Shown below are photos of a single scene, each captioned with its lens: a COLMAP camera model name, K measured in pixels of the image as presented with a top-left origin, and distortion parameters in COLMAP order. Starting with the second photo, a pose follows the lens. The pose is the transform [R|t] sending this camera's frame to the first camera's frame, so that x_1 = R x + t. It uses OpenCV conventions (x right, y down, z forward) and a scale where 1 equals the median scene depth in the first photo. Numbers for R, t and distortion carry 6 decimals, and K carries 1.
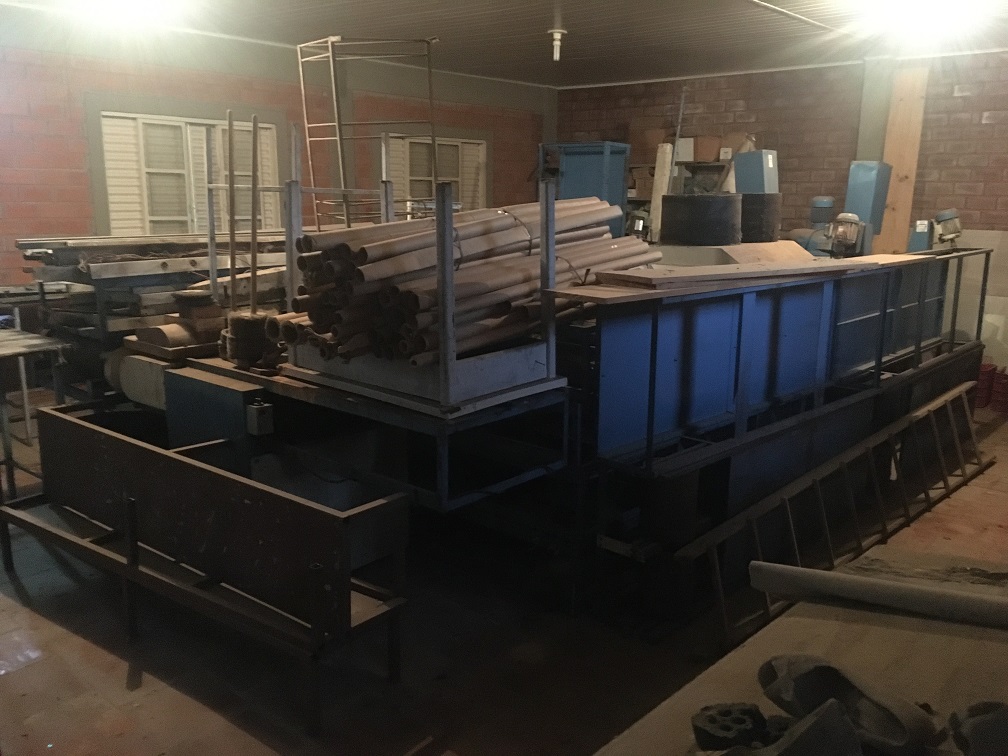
lens RADIAL K [[863.6, 0, 486.7], [0, 863.6, 378.3], [0, 0, 1]] dist [0.081008, -0.112222]
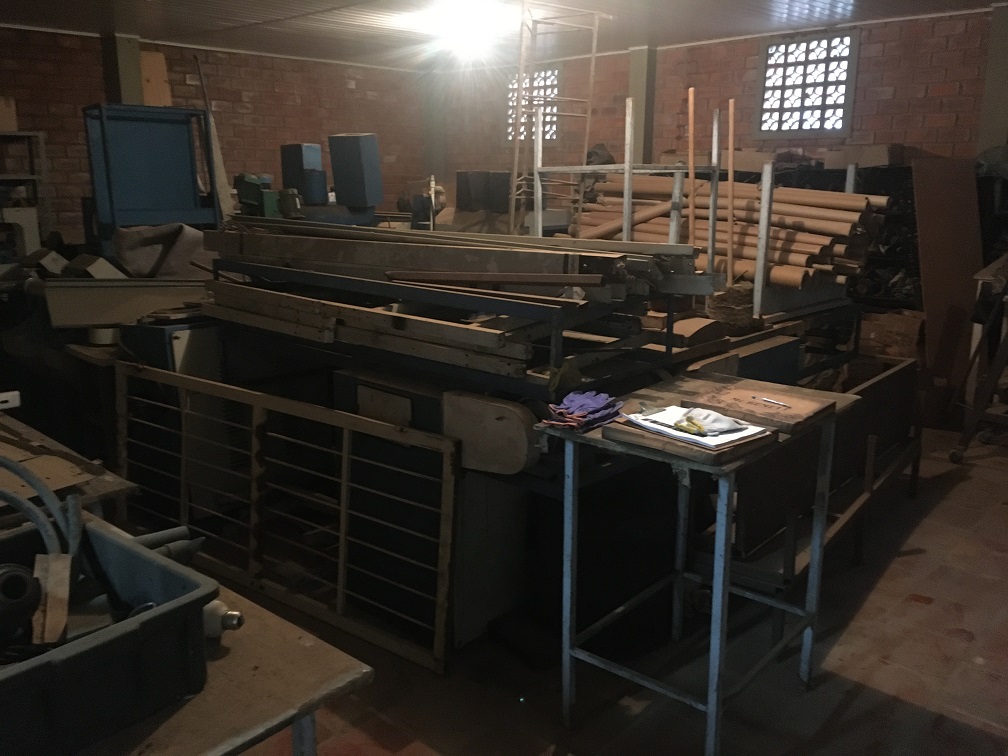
lens RADIAL K [[863.6, 0, 486.7], [0, 863.6, 378.3], [0, 0, 1]] dist [0.081008, -0.112222]
pose [[0.020714, -0.236858, 0.971323, -1.565057], [0.197671, 0.953324, 0.228253, -0.320955], [-0.980050, 0.187274, 0.066567, 1.426581]]
